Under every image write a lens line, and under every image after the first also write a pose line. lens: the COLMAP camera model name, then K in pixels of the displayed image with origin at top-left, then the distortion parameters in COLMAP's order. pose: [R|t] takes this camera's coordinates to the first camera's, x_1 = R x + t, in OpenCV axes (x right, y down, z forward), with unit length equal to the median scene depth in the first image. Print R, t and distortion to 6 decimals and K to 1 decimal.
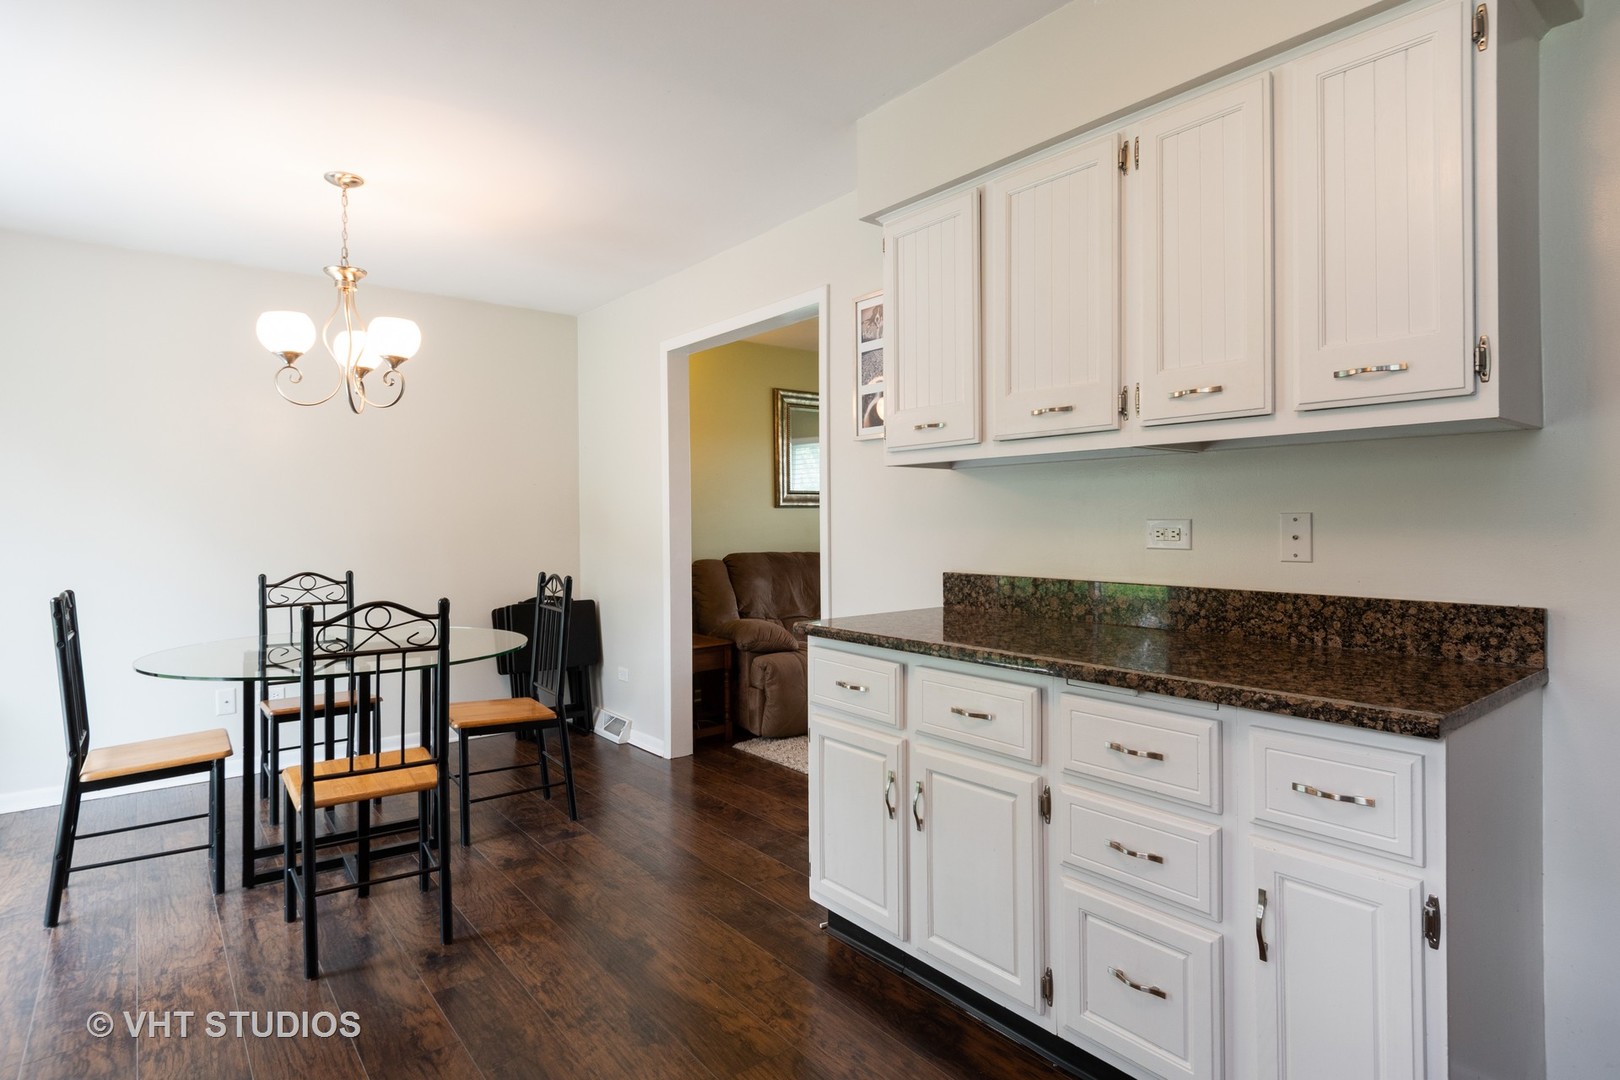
lens RADIAL K [[851.6, 0, 818.4], [0, 851.6, 524.2], [0, 0, 1]] dist [-0.003127, 0.004284]
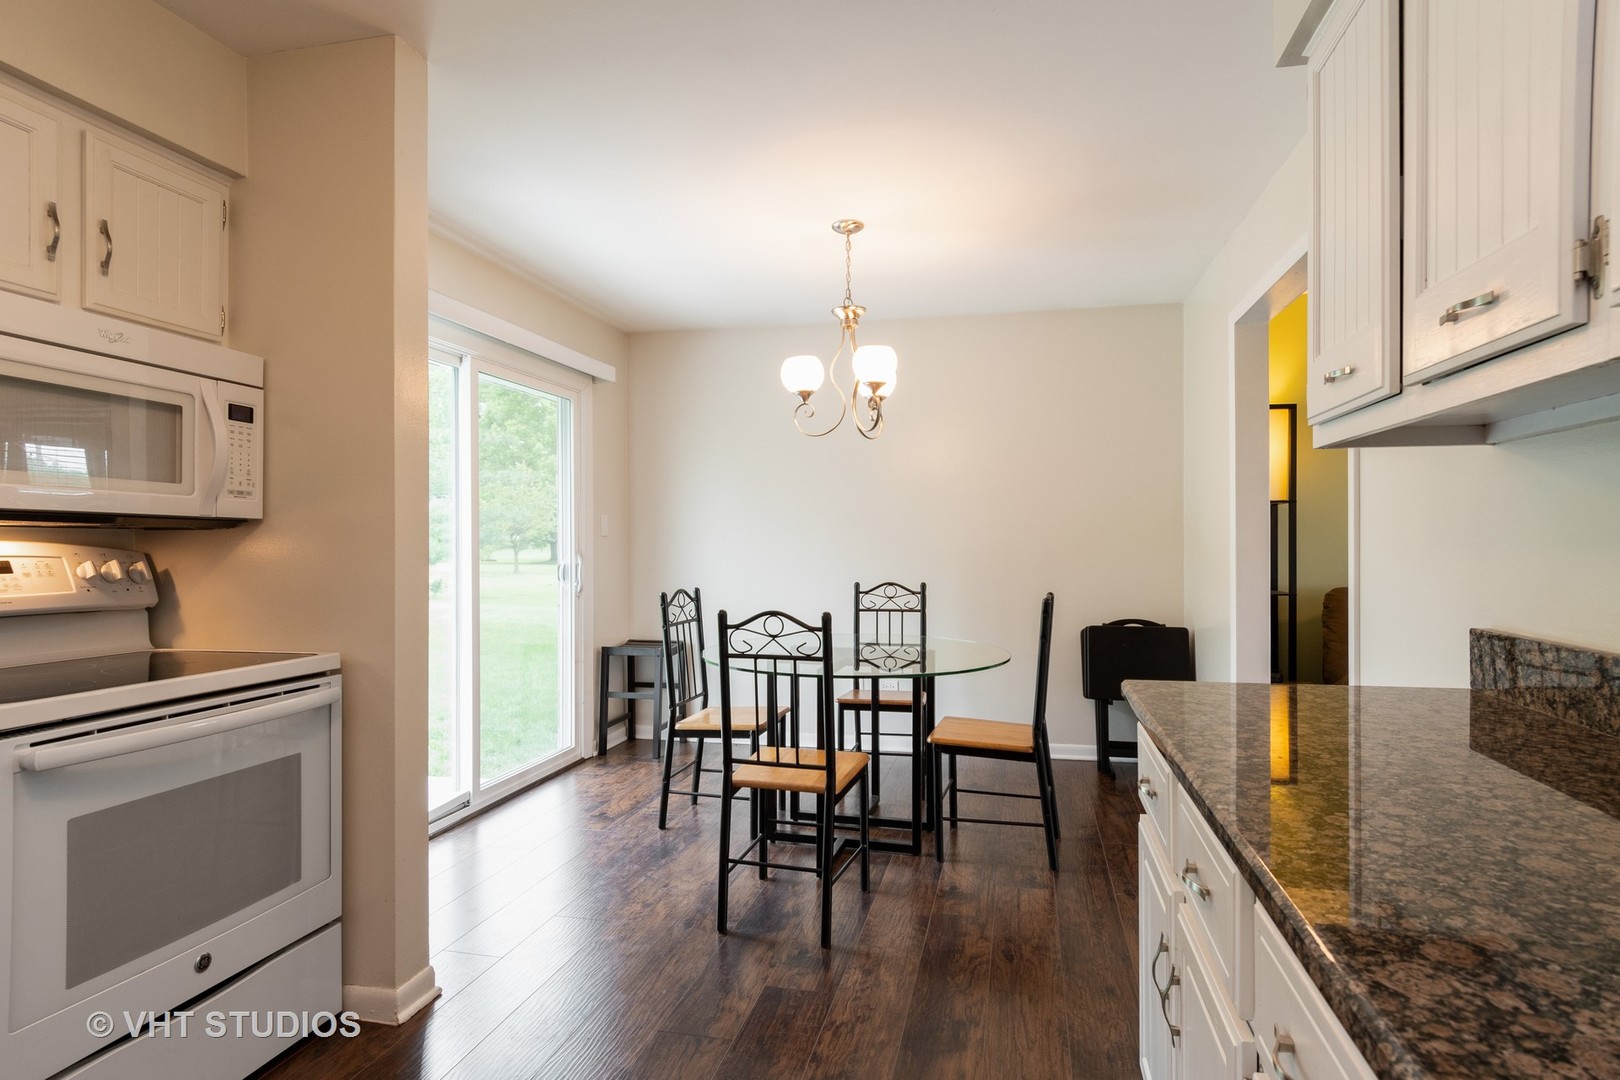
lens RADIAL K [[851.6, 0, 820.6], [0, 851.6, 547.8], [0, 0, 1]] dist [-0.003127, 0.004284]
pose [[0.628589, 0.010406, -0.777668, 0.293091], [-0.003187, 0.999937, 0.010804, -0.001620], [0.777731, -0.004313, 0.628583, 0.286586]]
